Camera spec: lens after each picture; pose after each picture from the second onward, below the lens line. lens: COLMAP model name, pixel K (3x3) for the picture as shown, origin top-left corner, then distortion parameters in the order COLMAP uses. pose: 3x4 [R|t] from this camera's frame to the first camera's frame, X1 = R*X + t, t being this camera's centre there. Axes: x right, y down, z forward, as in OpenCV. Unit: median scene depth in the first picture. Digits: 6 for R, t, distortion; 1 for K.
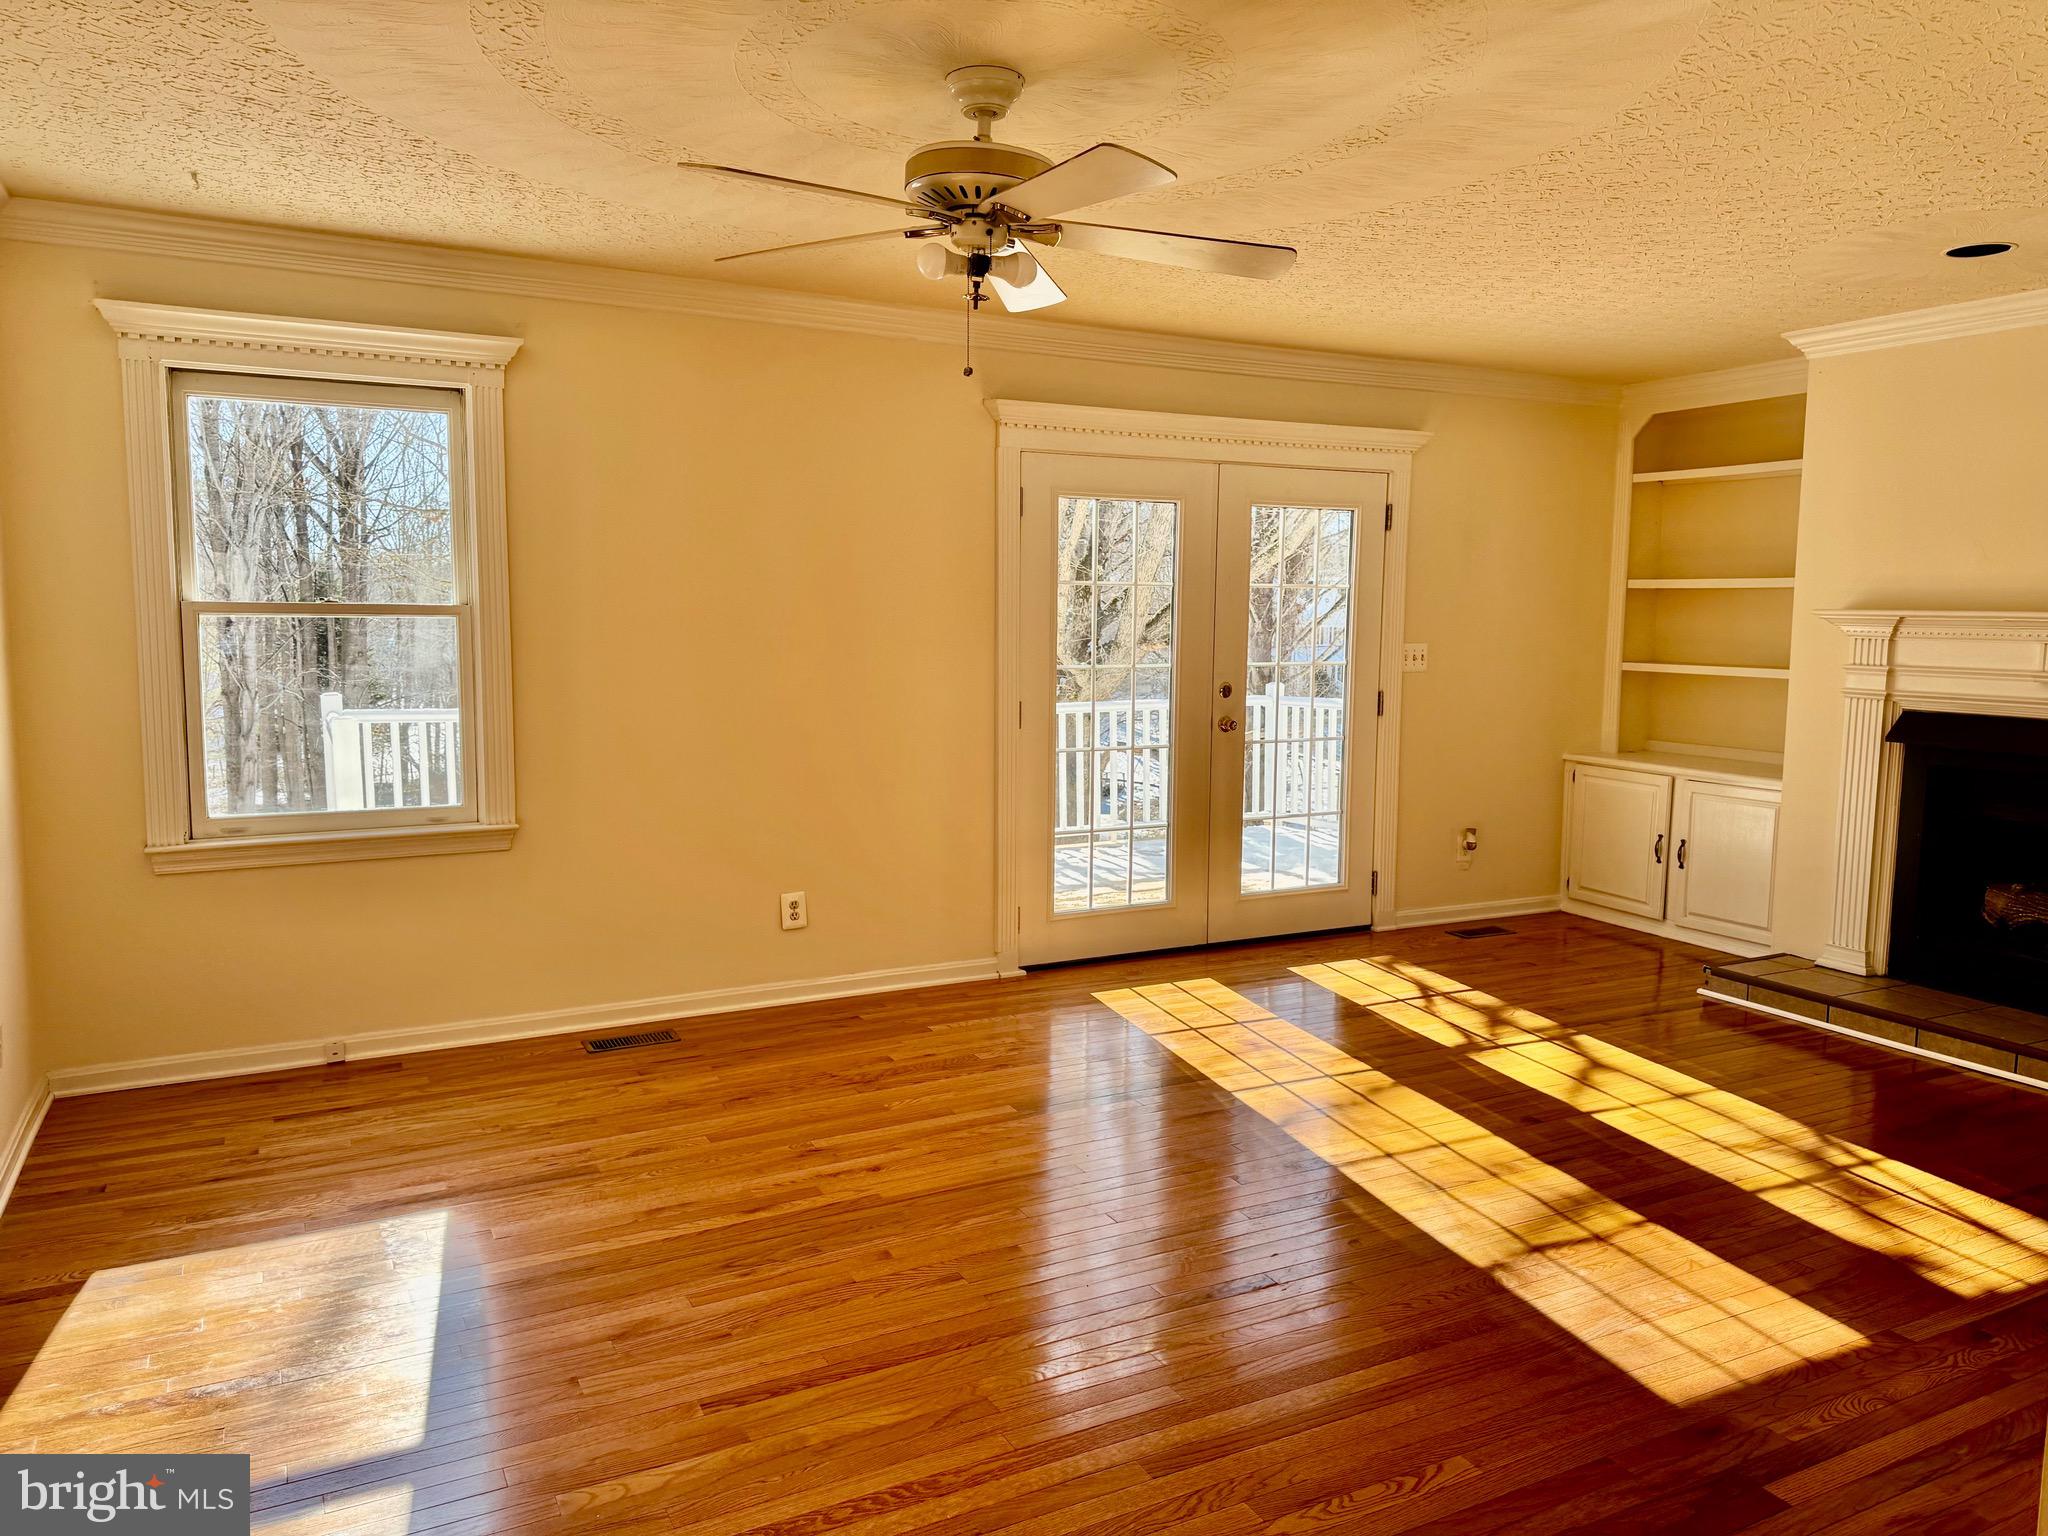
lens RADIAL K [[1429.4, 0, 1024.4], [0, 1429.4, 772.3], [0, 0, 1]] dist [-0.002370, -0.002481]
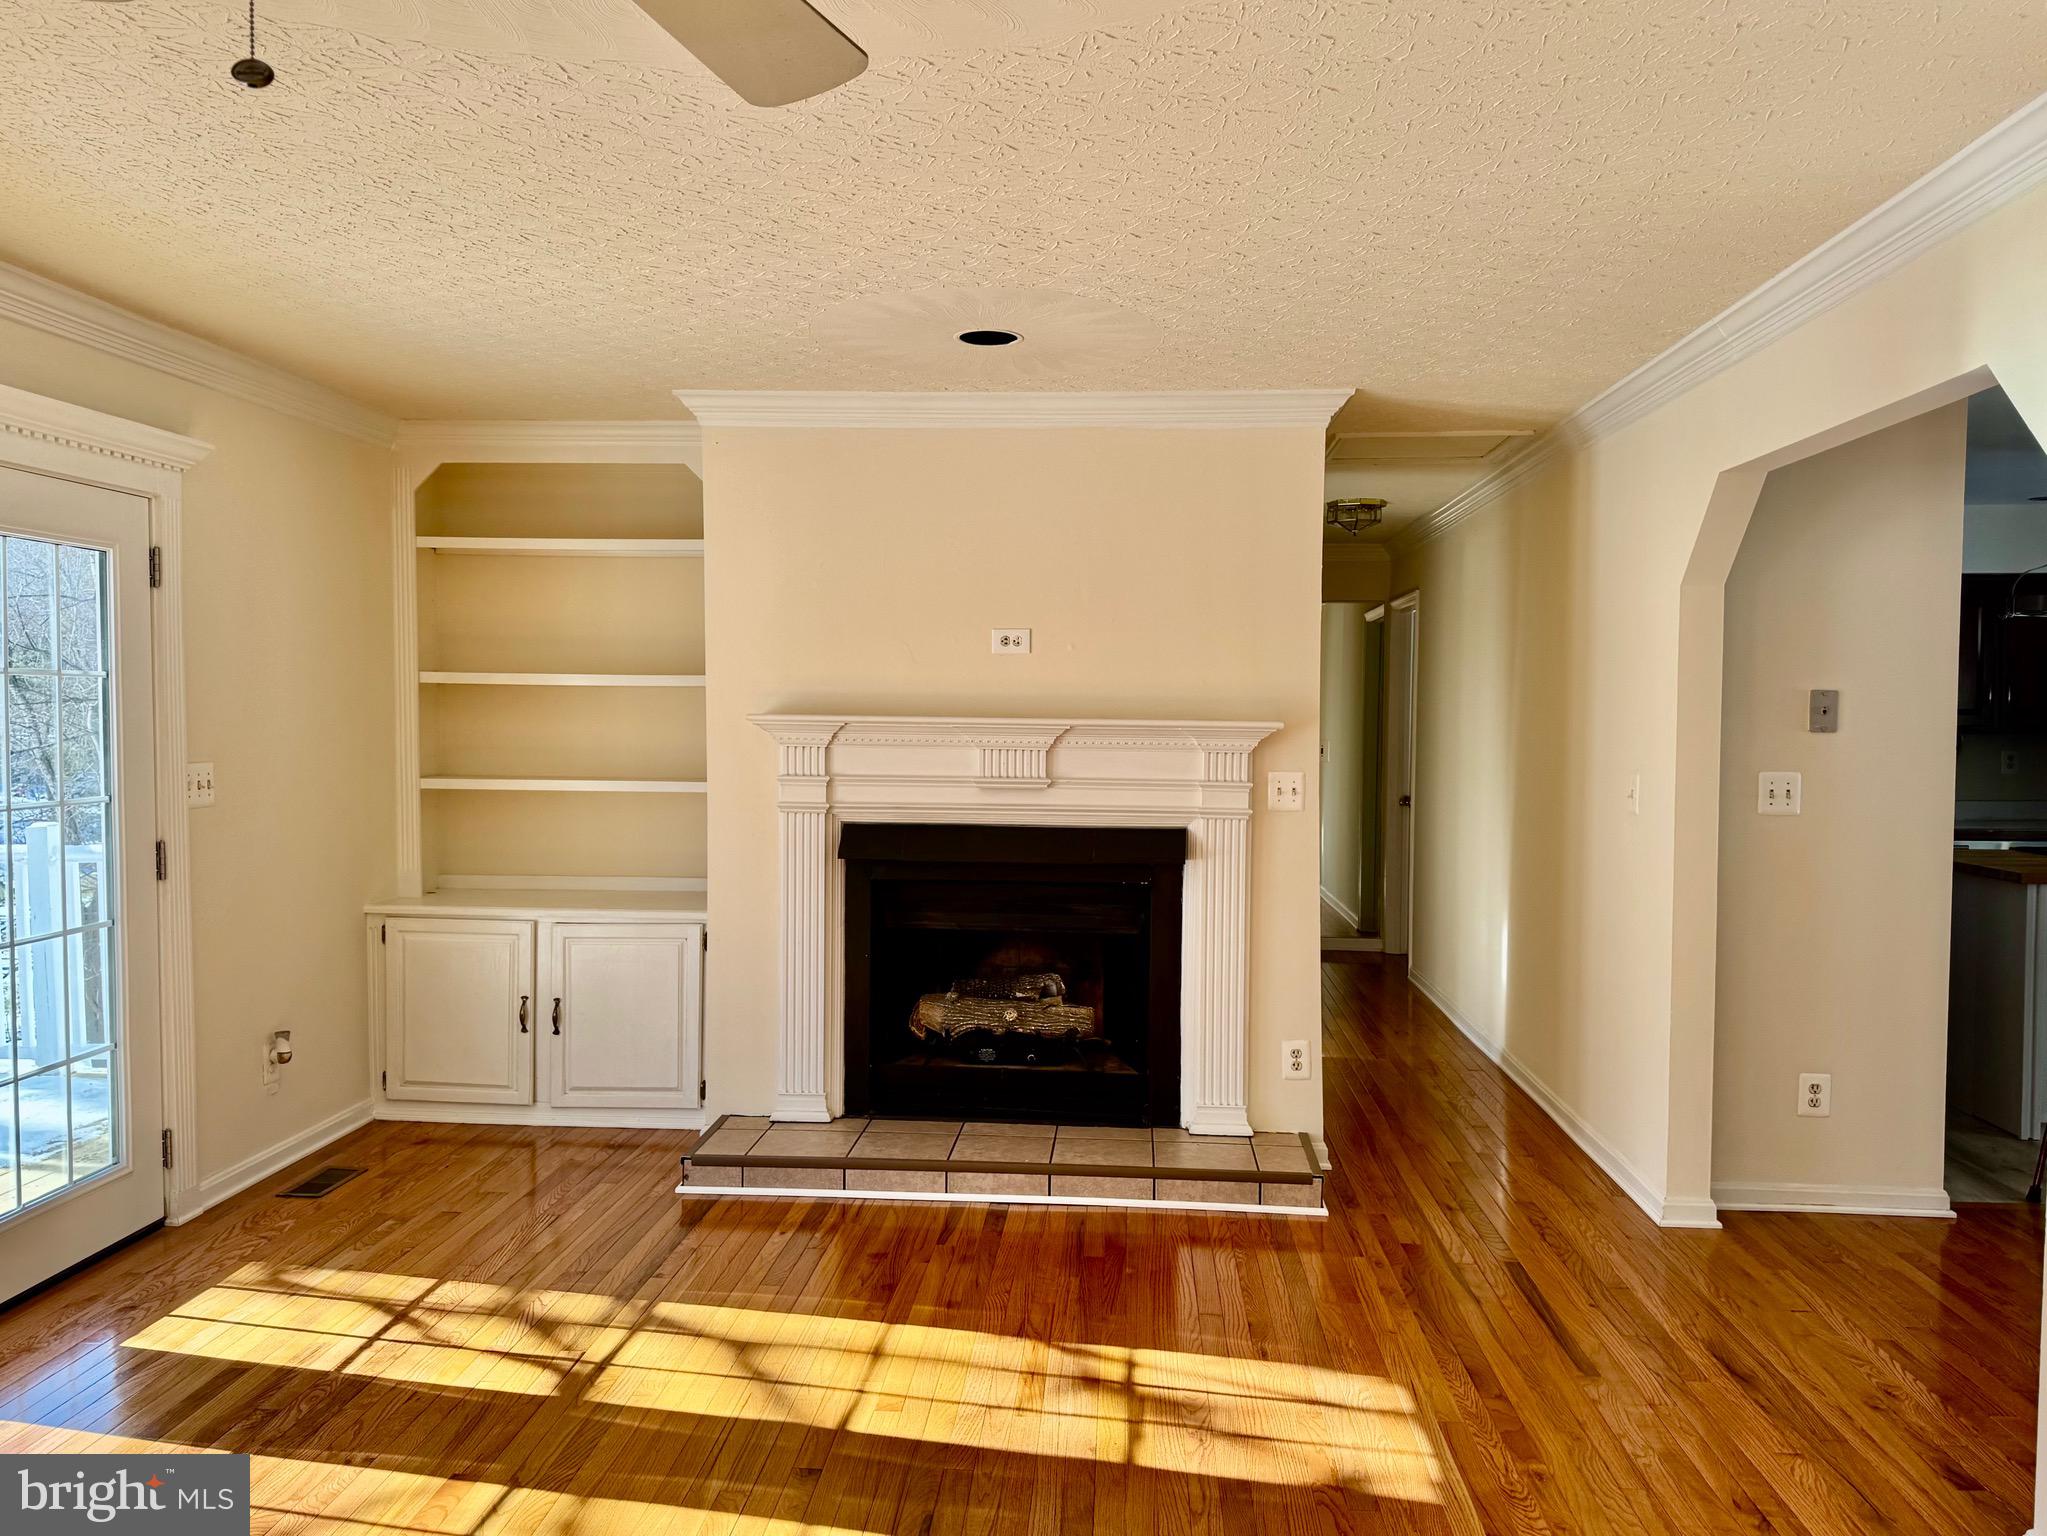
lens RADIAL K [[1529.5, 0, 1025.4], [0, 1529.5, 759.8], [0, 0, 1]] dist [0.028921, -0.026124]
pose [[0.522136, -0.029075, 0.852366, -0.154740], [0.090379, 0.995677, -0.021401, -0.052475], [-0.848060, 0.088210, 0.522507, 0.386493]]
